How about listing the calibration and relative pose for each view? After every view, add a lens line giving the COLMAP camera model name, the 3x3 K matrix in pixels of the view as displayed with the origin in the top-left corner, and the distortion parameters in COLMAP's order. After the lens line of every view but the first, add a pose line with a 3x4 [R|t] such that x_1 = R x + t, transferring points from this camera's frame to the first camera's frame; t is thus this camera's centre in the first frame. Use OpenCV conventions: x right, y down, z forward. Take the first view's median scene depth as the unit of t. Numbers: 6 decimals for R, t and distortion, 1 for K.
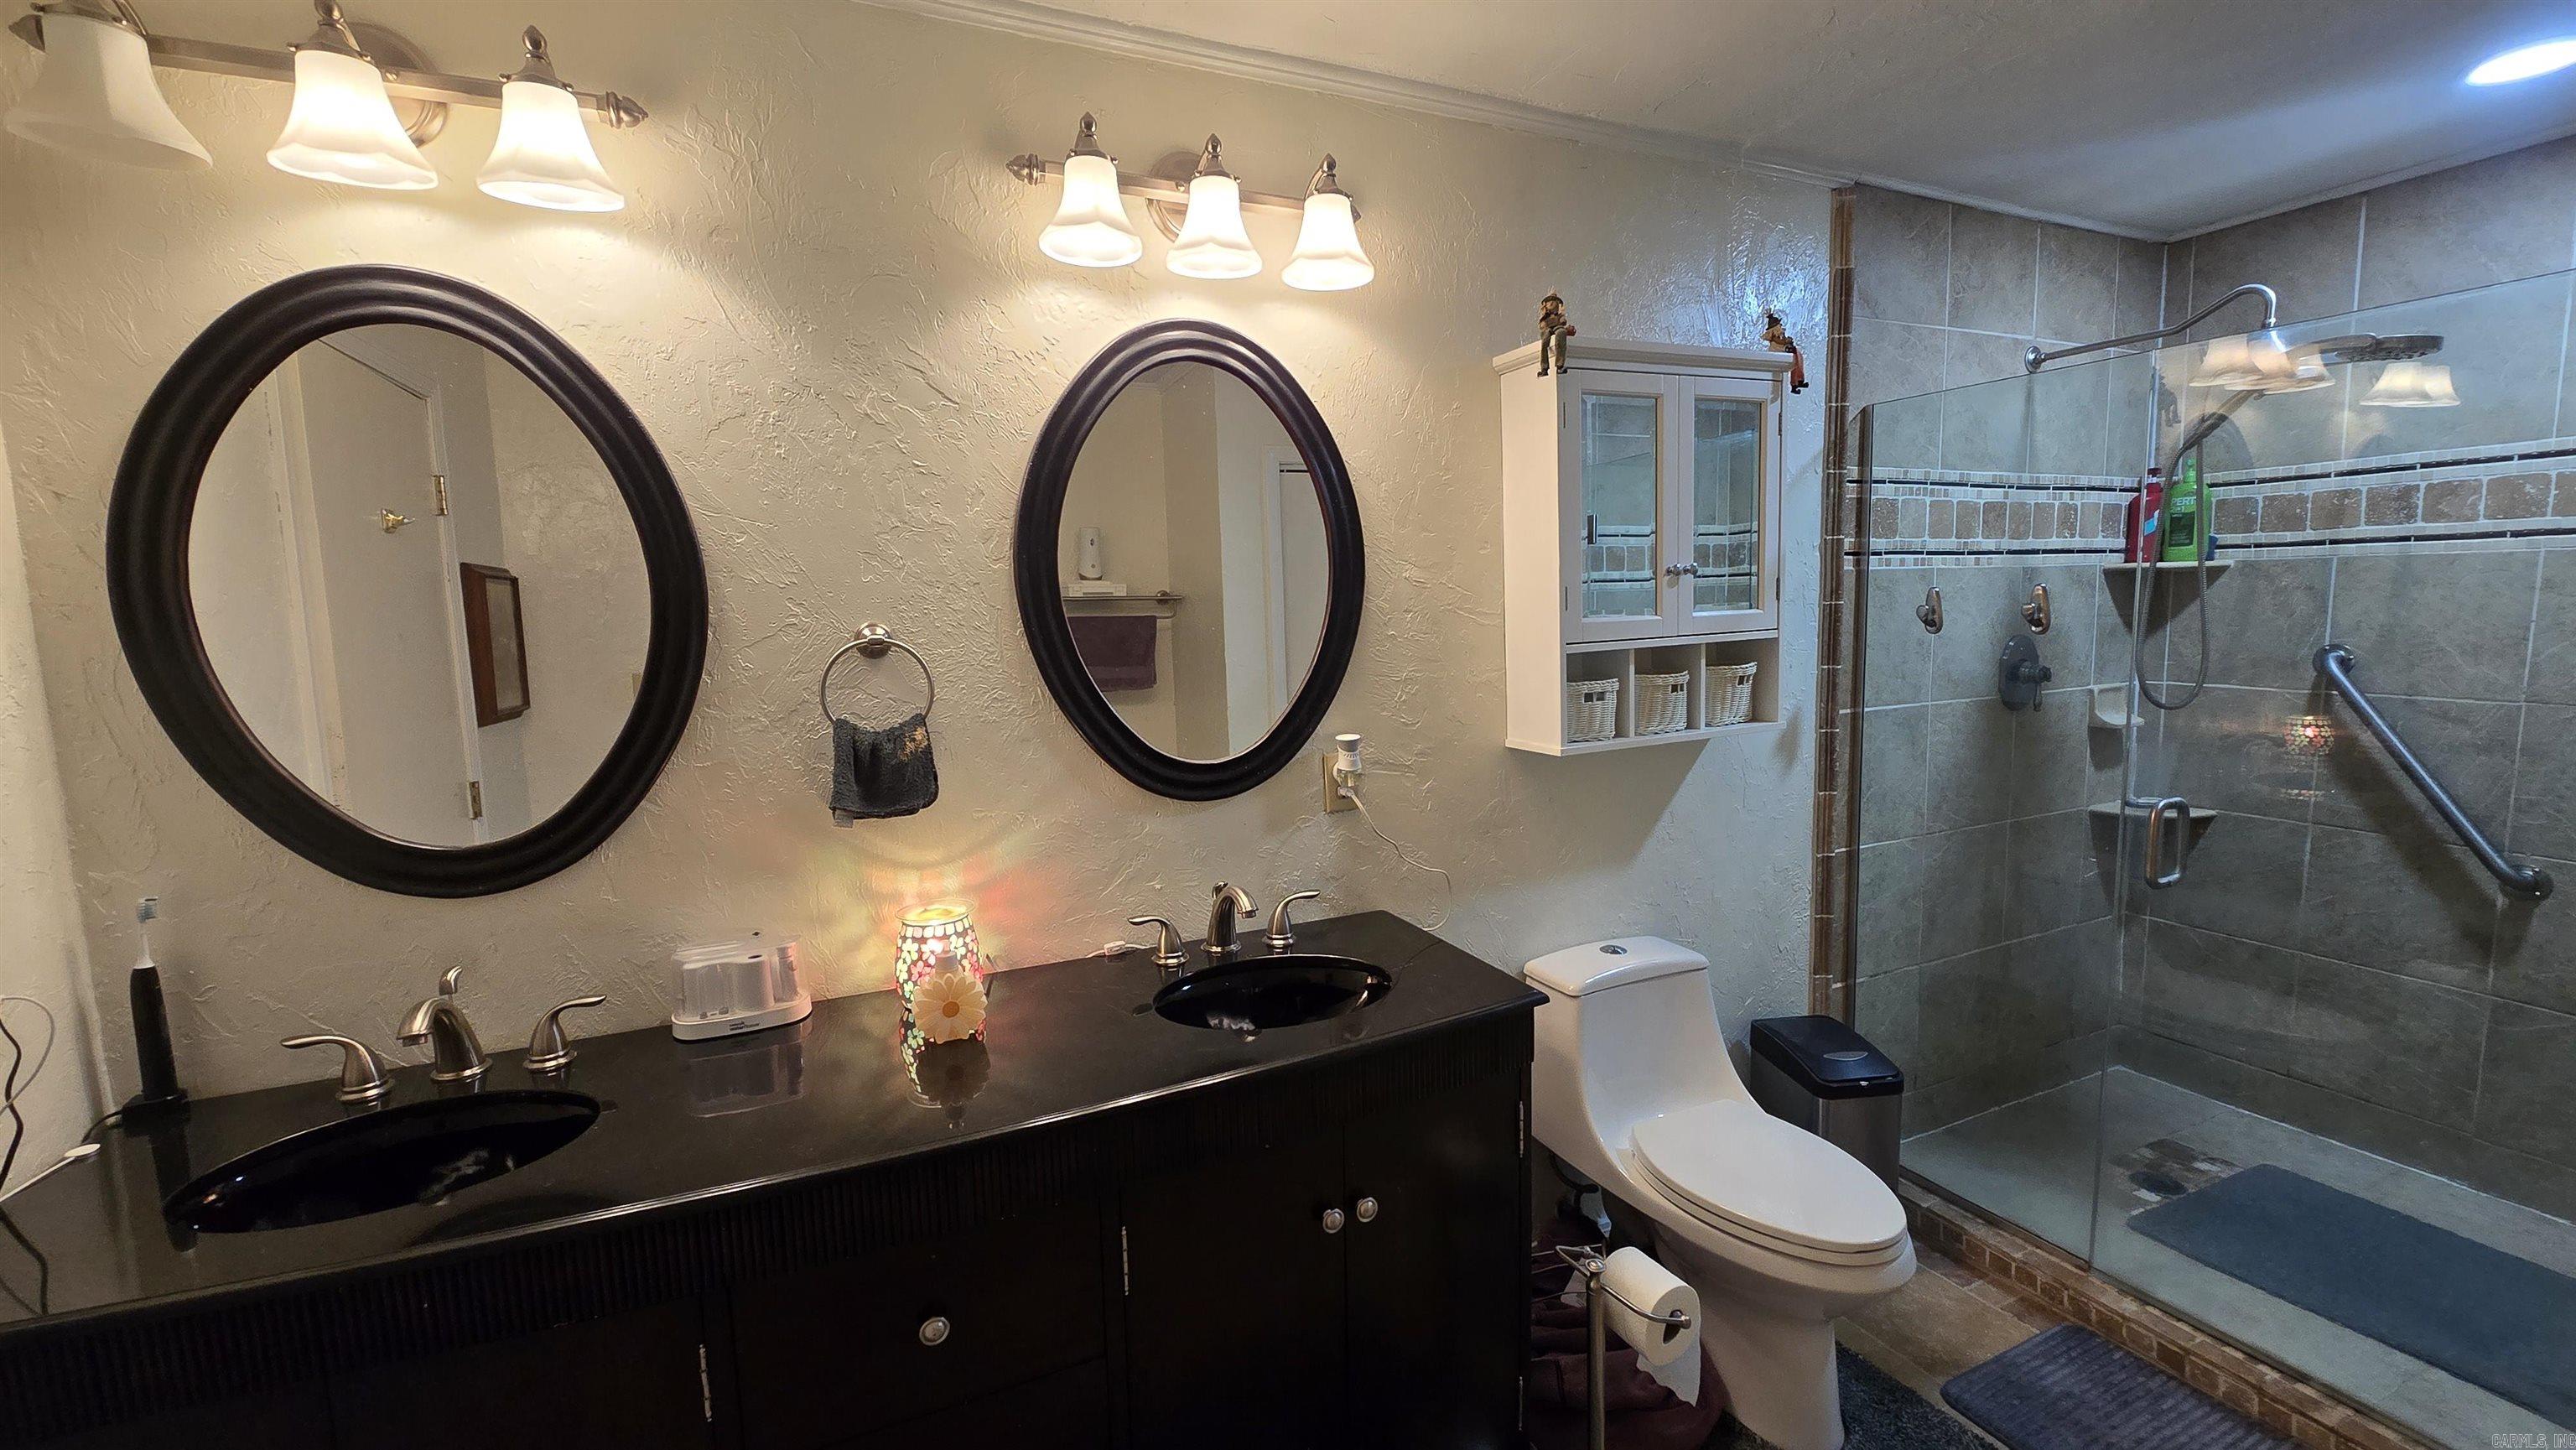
lens RADIAL K [[1053.7, 0, 1297.0], [0, 1053.7, 716.6], [0, 0, 1]] dist [-0.004749, 0.001788]
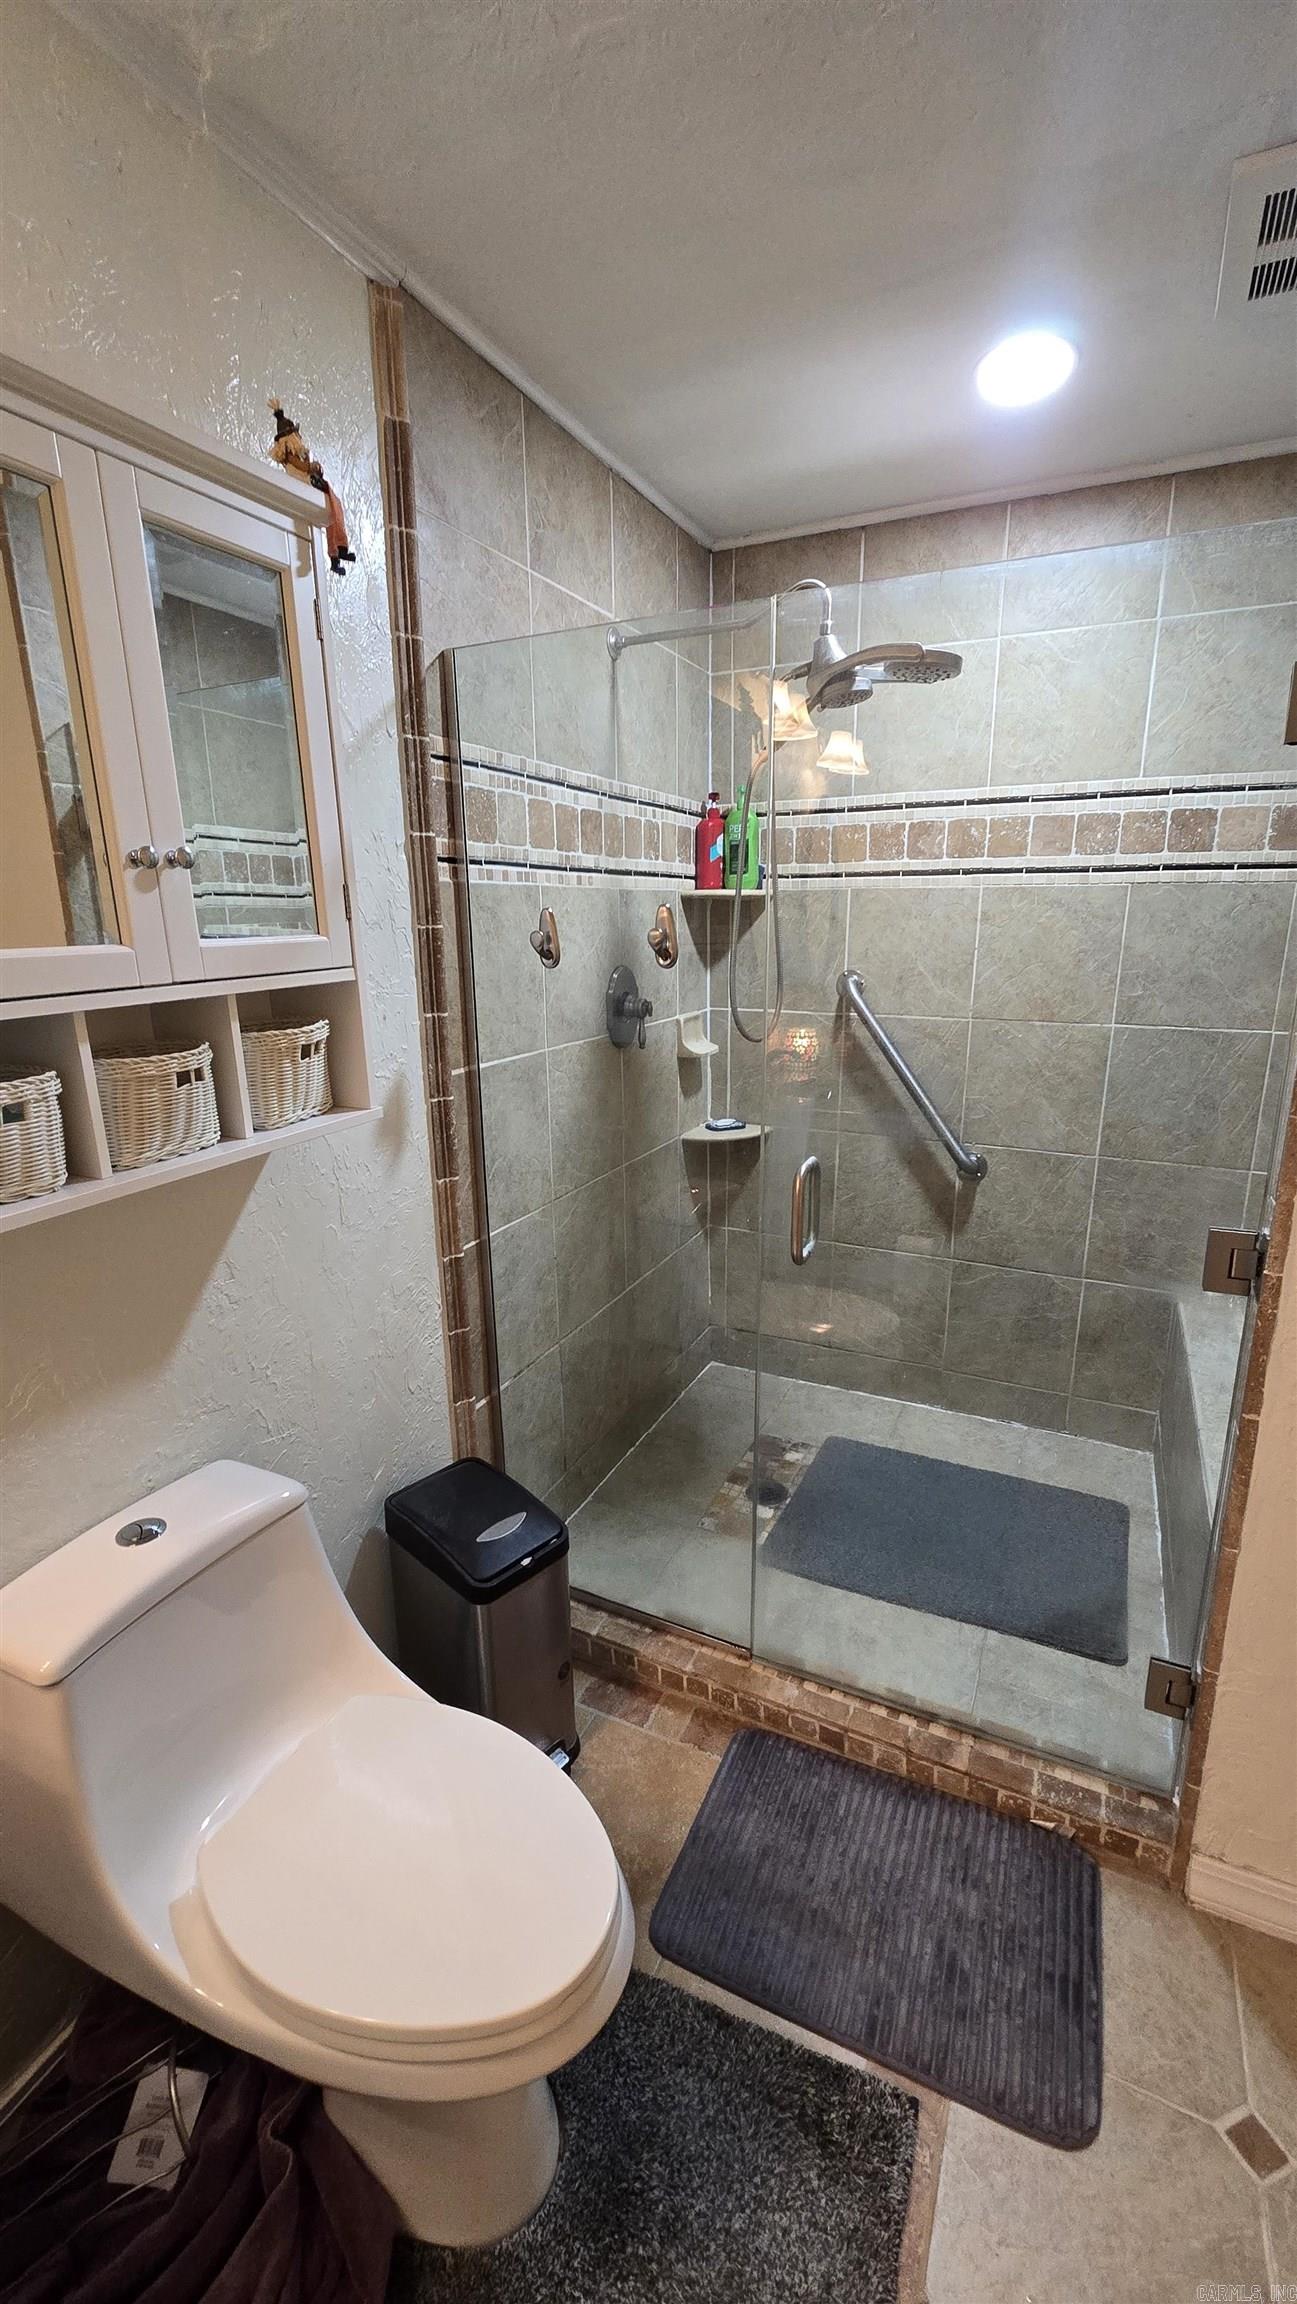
lens RADIAL K [[942.4, 0, 653.1], [0, 942.4, 1164.7], [0, 0, 1]] dist [-0.004749, 0.001788]
pose [[0.771291, -0.146495, 0.619394, 0.198853], [0.062079, 0.985827, 0.155859, -0.037600], [-0.633448, -0.081761, 0.769454, 0.383292]]
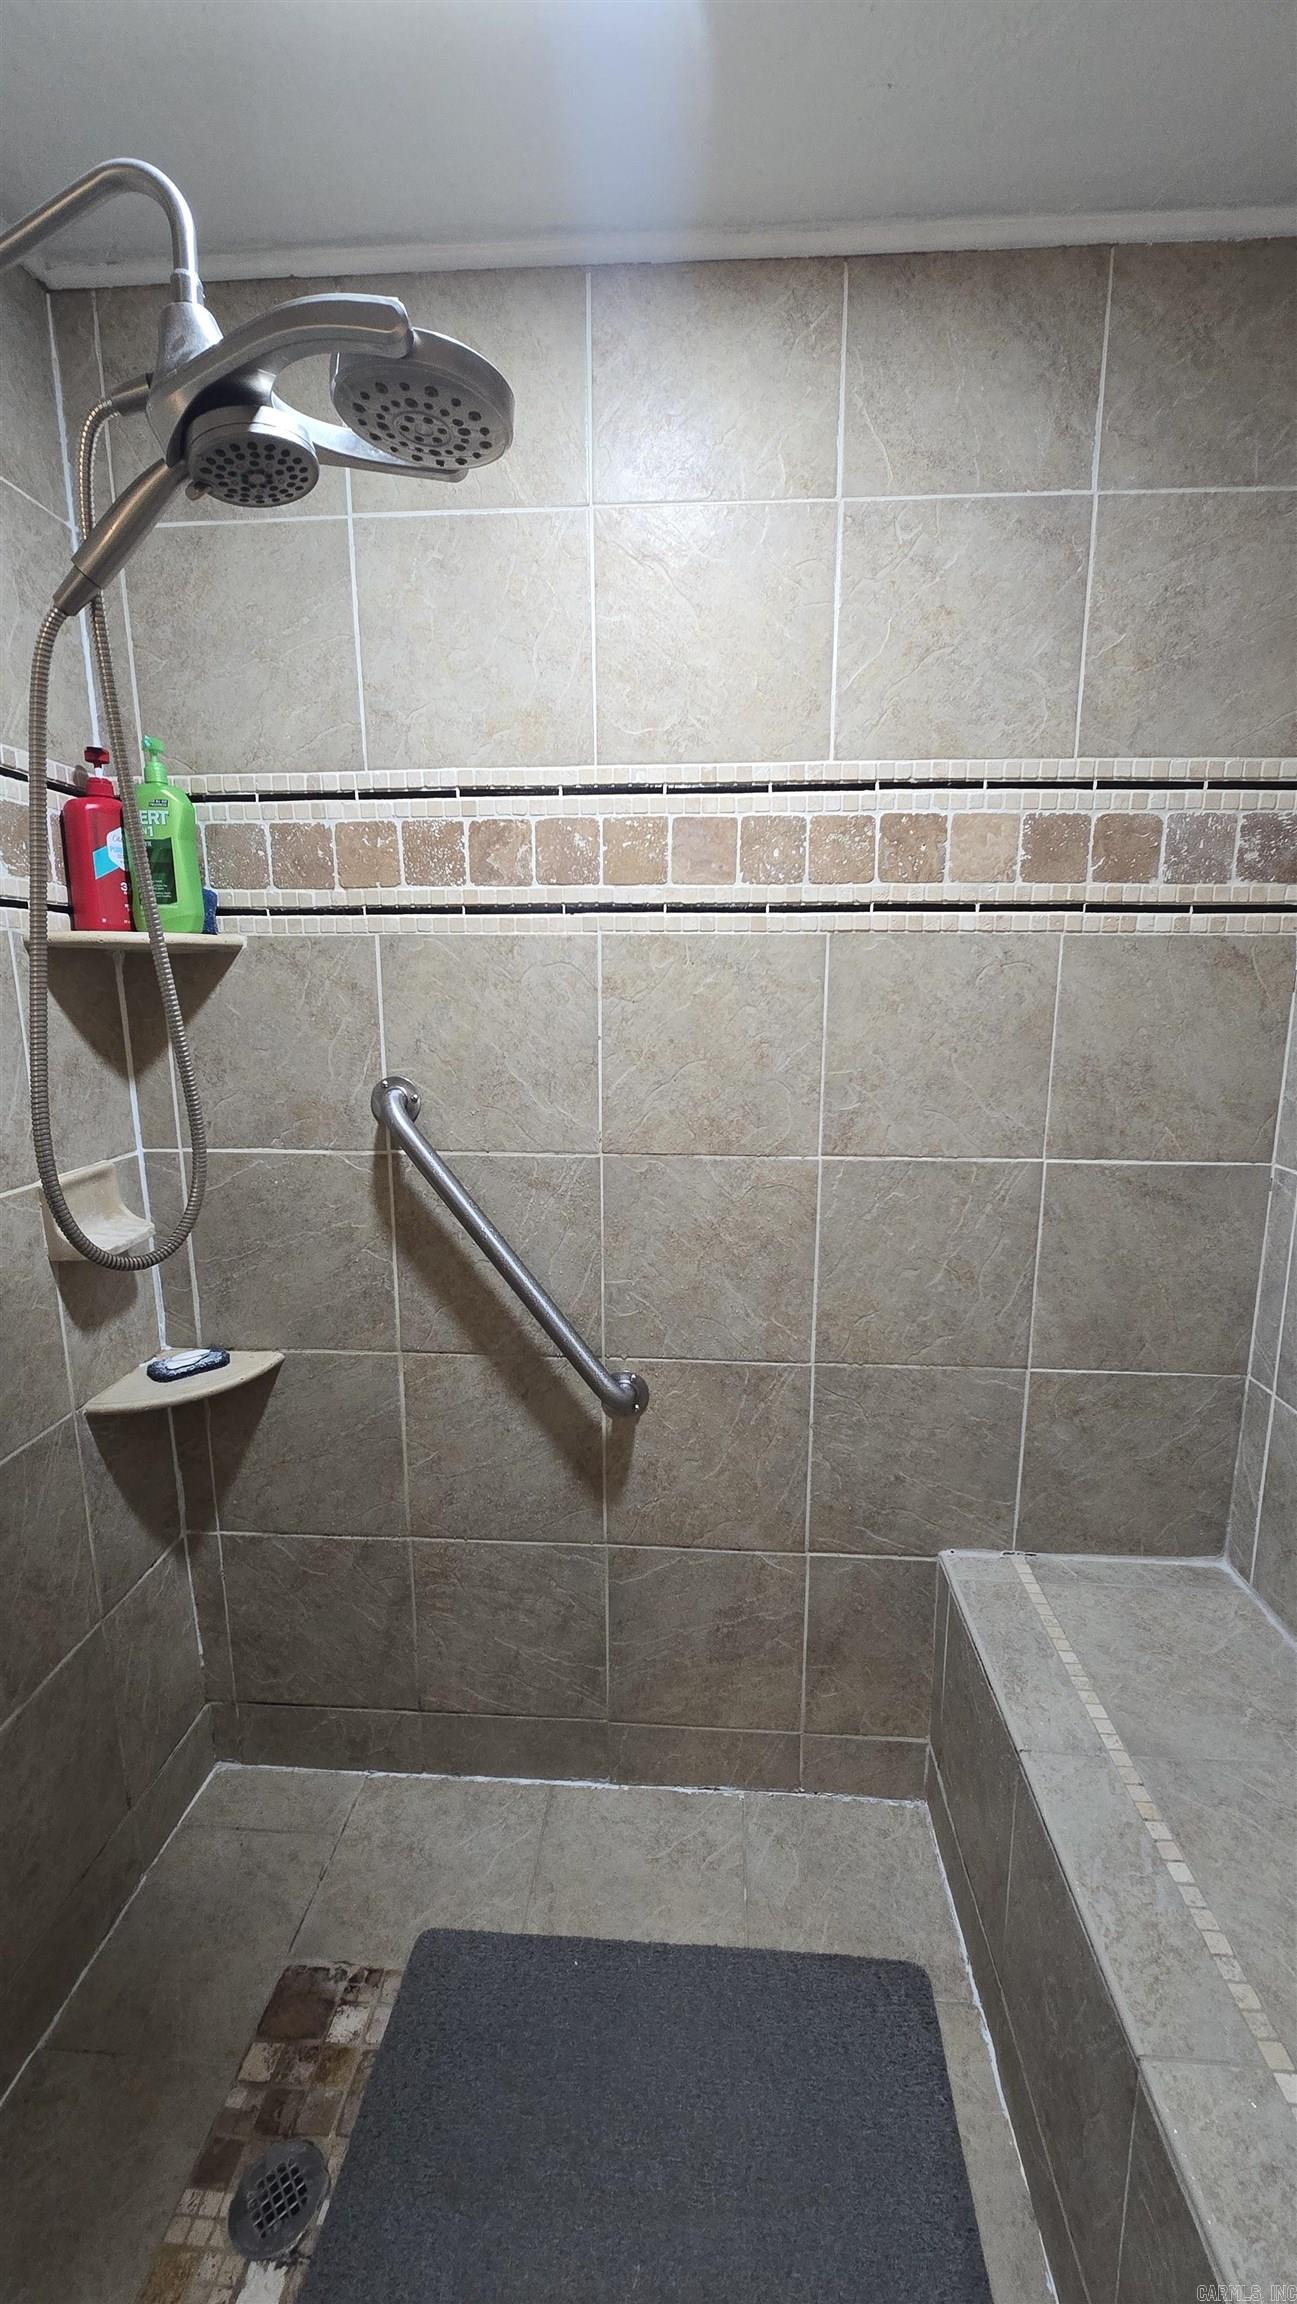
lens RADIAL K [[942.4, 0, 642.5], [0, 942.4, 1170.9], [0, 0, 1]] dist [-0.004749, 0.001788]
pose [[0.490399, -0.153434, 0.857885, 0.620010], [0.091359, 0.988007, 0.124483, -0.076177], [-0.866696, 0.017329, 0.498536, 0.644026]]
